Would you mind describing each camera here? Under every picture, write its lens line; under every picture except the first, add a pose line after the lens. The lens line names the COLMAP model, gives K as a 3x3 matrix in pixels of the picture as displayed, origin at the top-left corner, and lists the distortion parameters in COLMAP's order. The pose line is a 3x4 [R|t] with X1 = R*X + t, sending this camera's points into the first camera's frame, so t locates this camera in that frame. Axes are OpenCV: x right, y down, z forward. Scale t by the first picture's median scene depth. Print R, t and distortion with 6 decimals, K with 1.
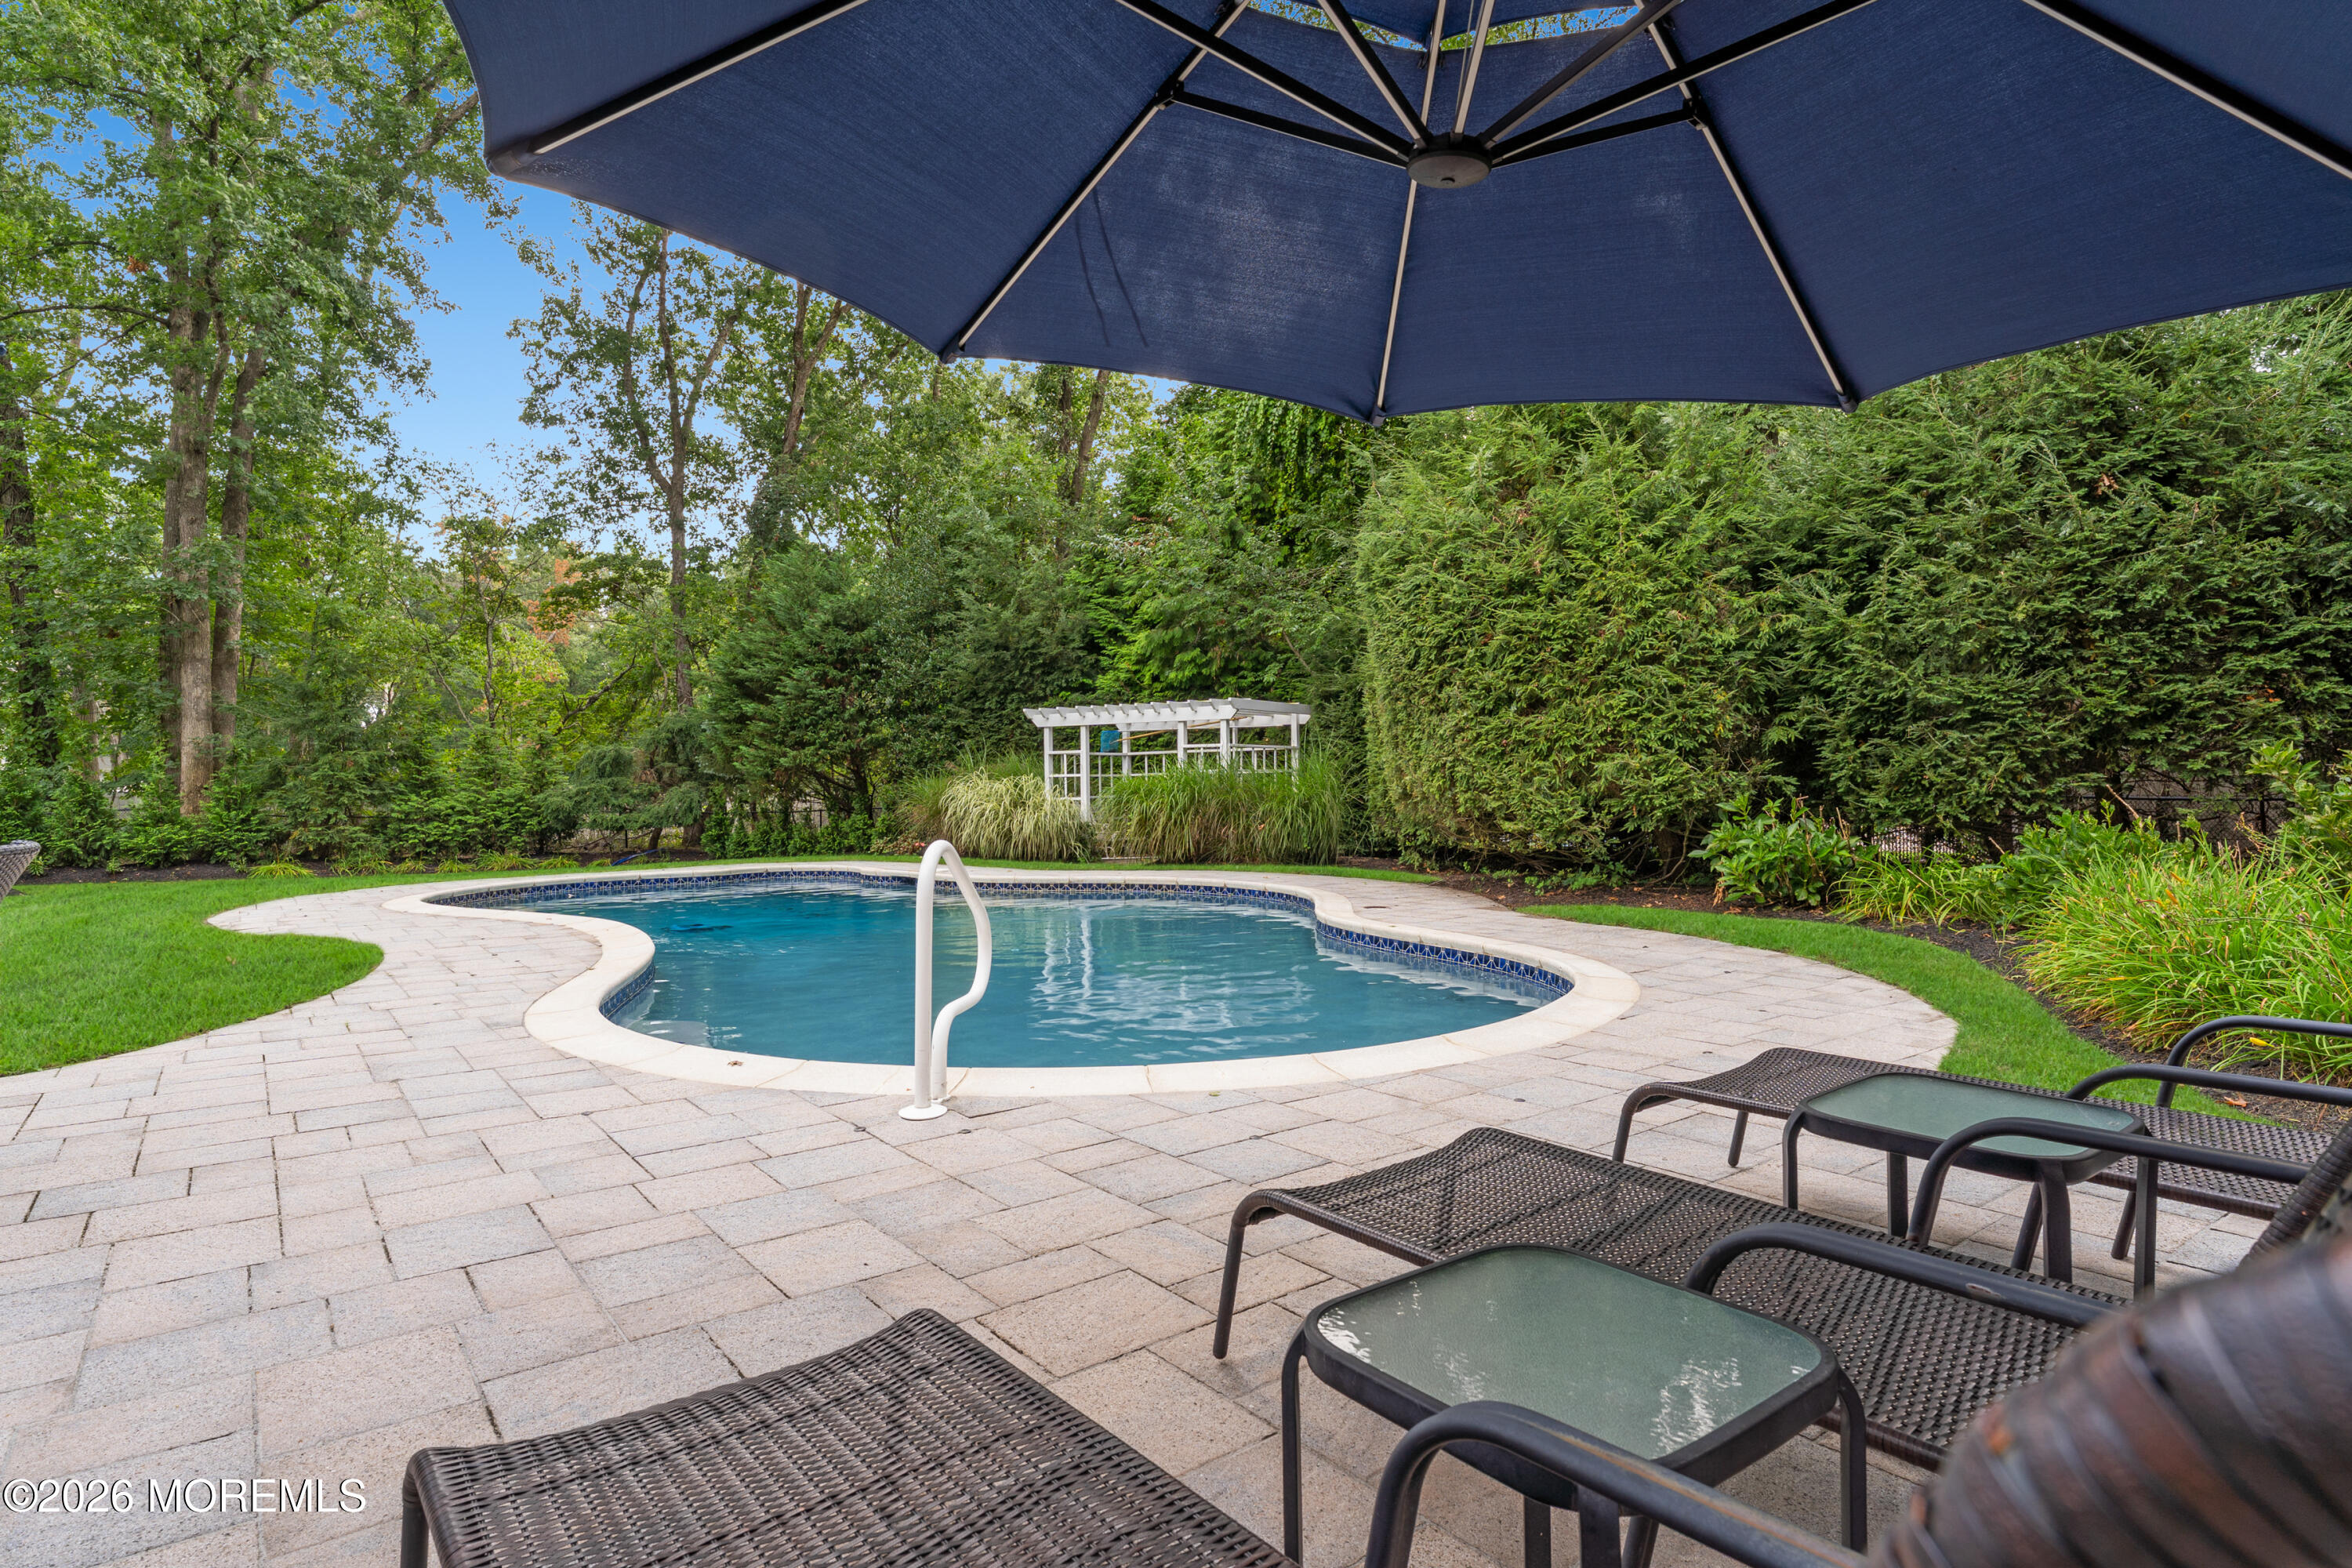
lens RADIAL K [[1246.2, 0, 1176.0], [0, 1246.2, 784.0], [0, 0, 1]] dist [-0.003020, -0.000428]
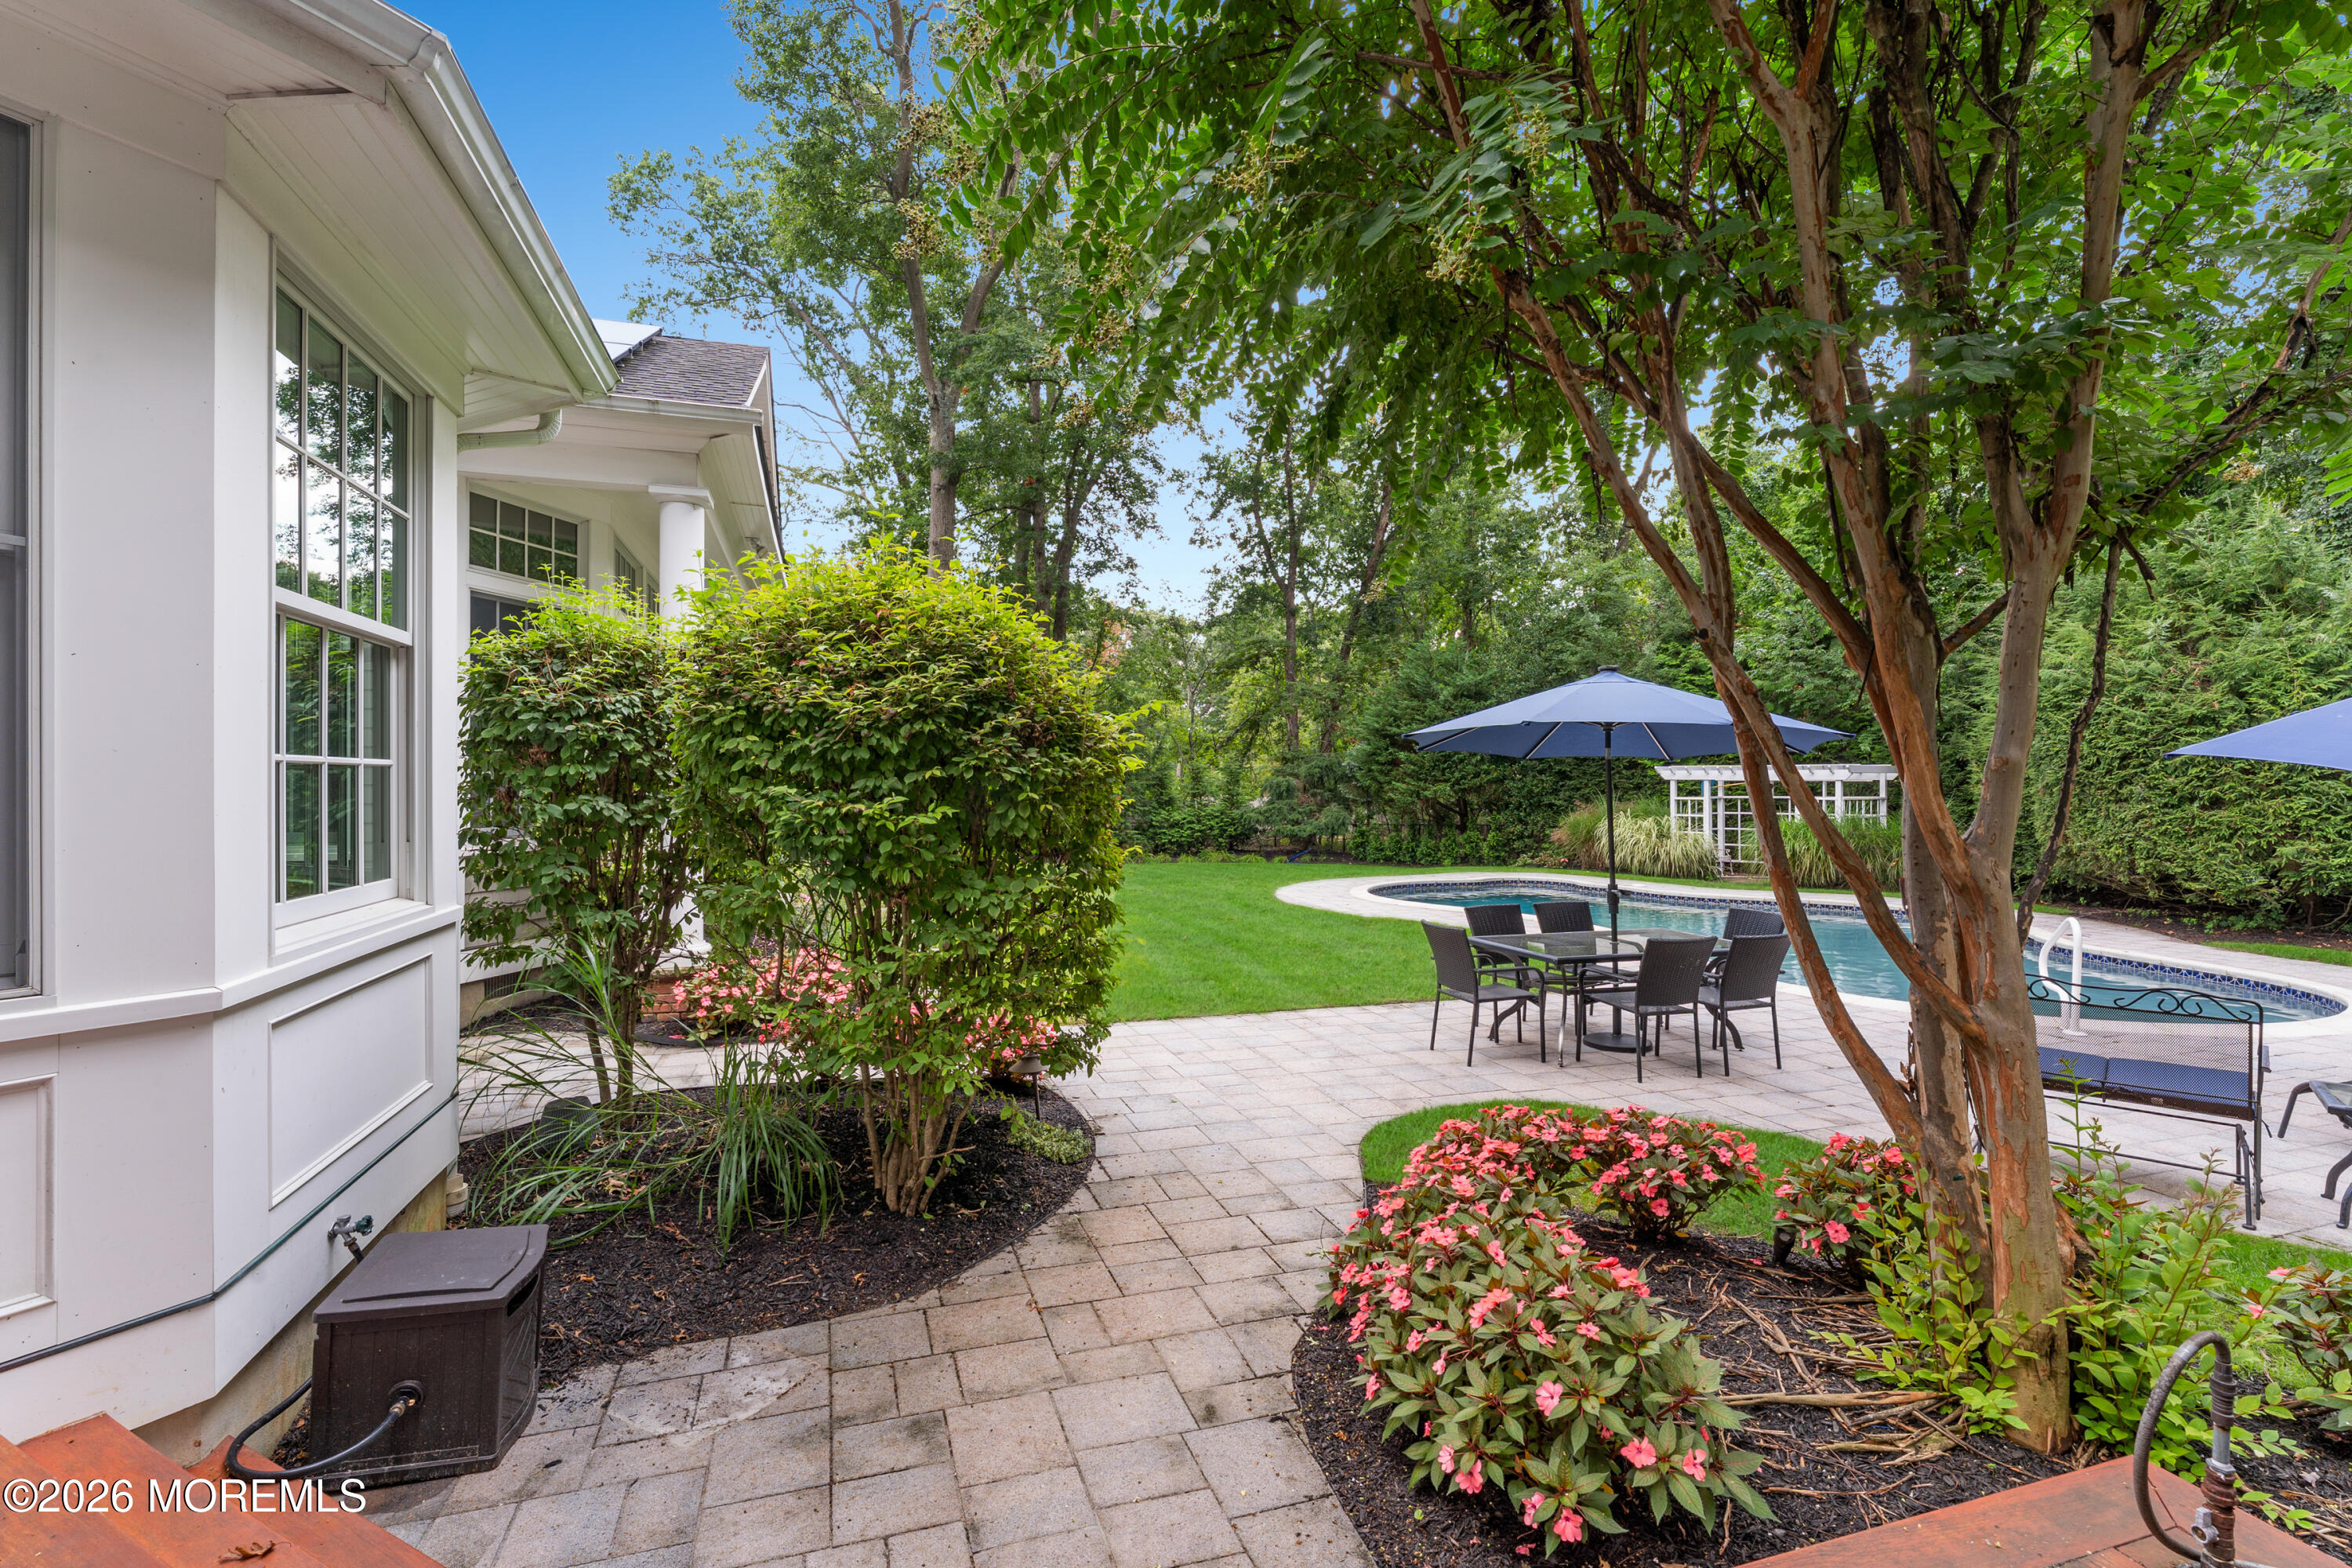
lens RADIAL K [[1076.6, 0, 1177.2], [0, 1076.6, 778.5], [0, 0, 1]] dist [0.001821, 0.000989]
pose [[0.948130, 0.012181, -0.317650, -0.198921], [-0.012178, 0.999924, 0.001994, -0.034559], [0.317650, 0.001978, 0.948206, -0.248803]]
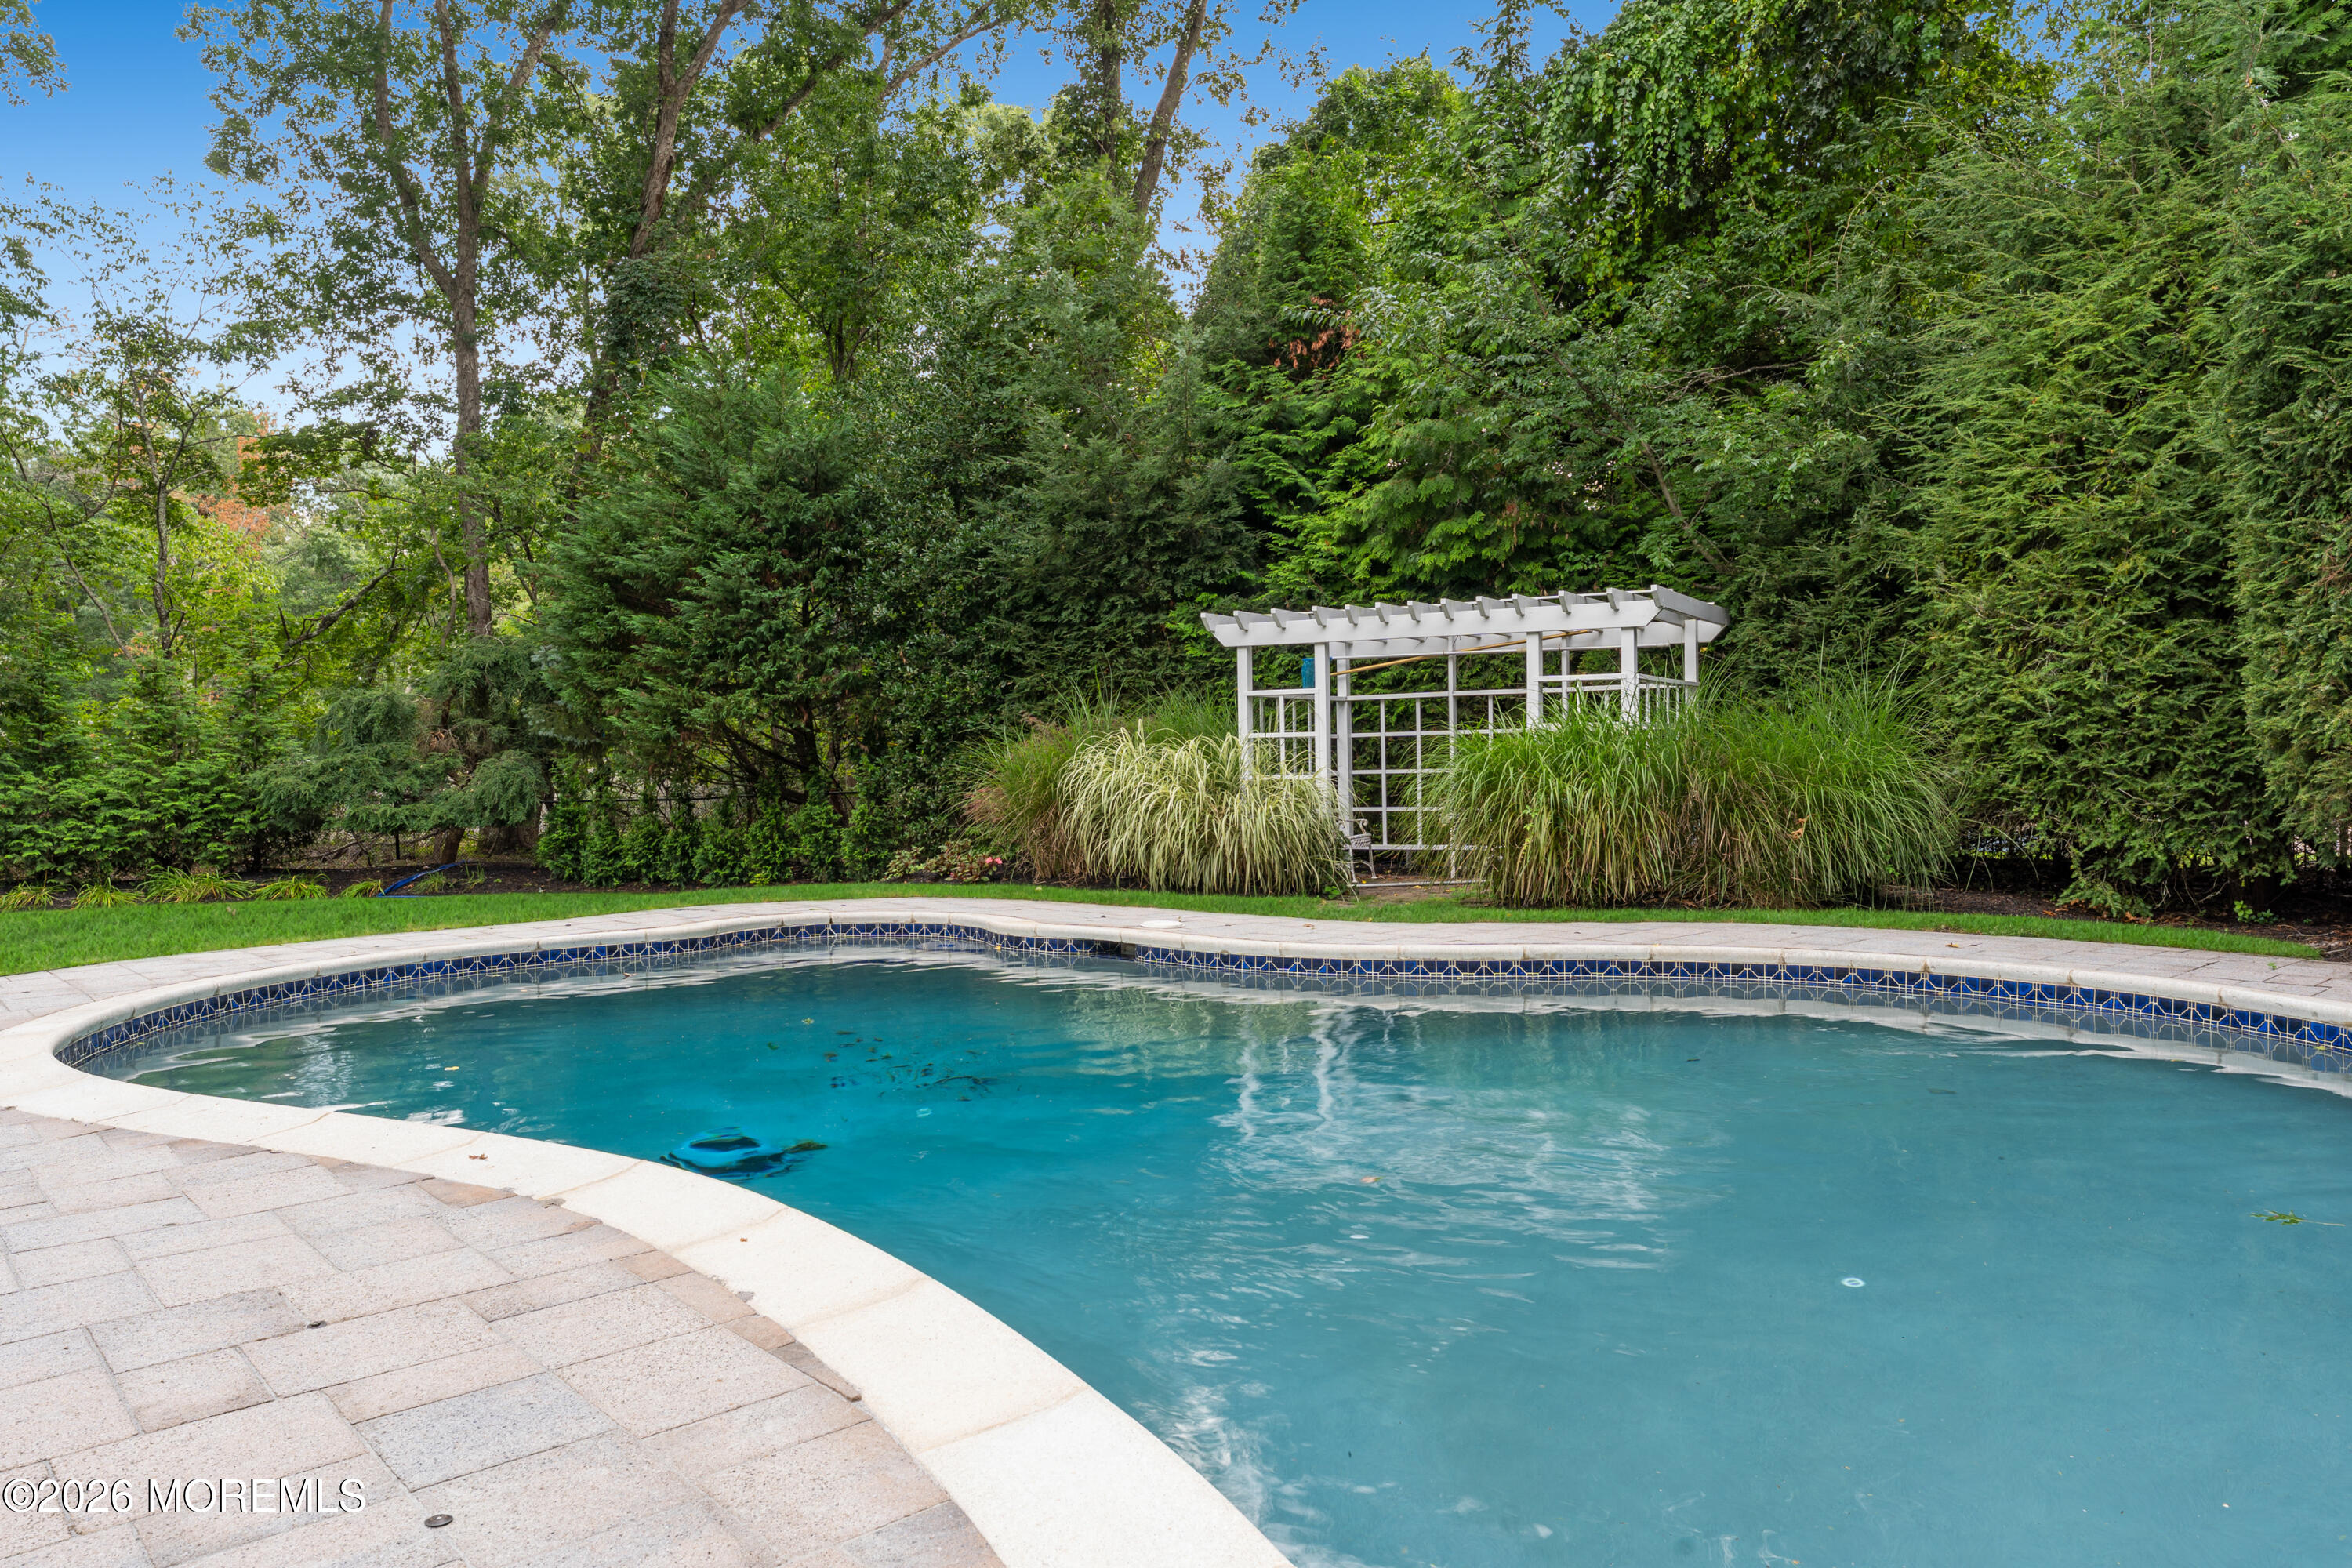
lens RADIAL K [[1577.3, 0, 1176.0], [0, 1577.3, 784.0], [0, 0, 1]] dist [-0.003553, 0.001078]
pose [[0.996980, -0.002826, 0.077612, -0.151578], [0.001502, 0.999852, 0.017118, 0.002217], [-0.077649, -0.016950, 0.996837, 0.250736]]
